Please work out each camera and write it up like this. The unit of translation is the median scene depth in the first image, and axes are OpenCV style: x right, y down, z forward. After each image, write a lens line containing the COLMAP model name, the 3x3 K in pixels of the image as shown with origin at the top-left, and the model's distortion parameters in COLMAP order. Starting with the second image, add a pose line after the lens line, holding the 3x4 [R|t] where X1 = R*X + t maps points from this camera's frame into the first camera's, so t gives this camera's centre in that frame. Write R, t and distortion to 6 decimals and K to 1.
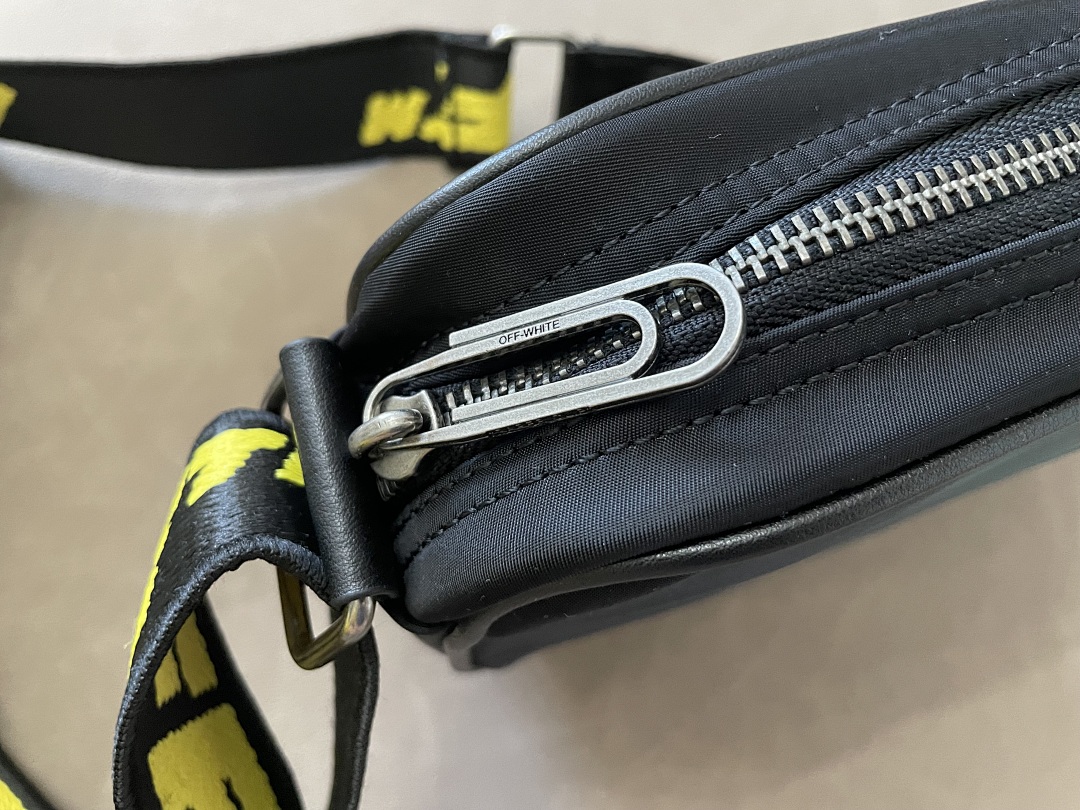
lens RADIAL K [[855.4, 0, 540.0], [0, 855.4, 405.0], [0, 0, 1]] dist [-0.029167, -0.005173]
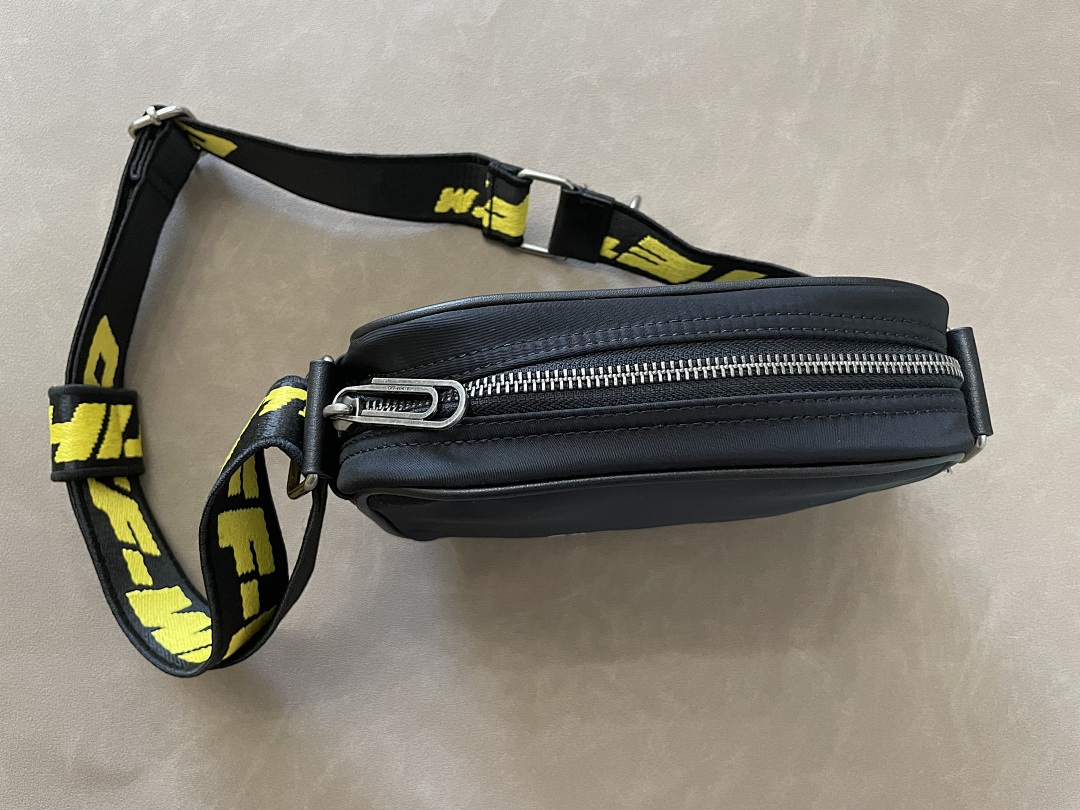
lens RADIAL K [[807.6, 0, 540.0], [0, 807.6, 405.0], [0, 0, 1]] dist [0.004939, 0.000811]
pose [[0.954489, 0.267920, -0.131031, 0.582316], [-0.258102, 0.962172, 0.087226, -0.292005], [0.149443, -0.049437, 0.987534, -1.030827]]
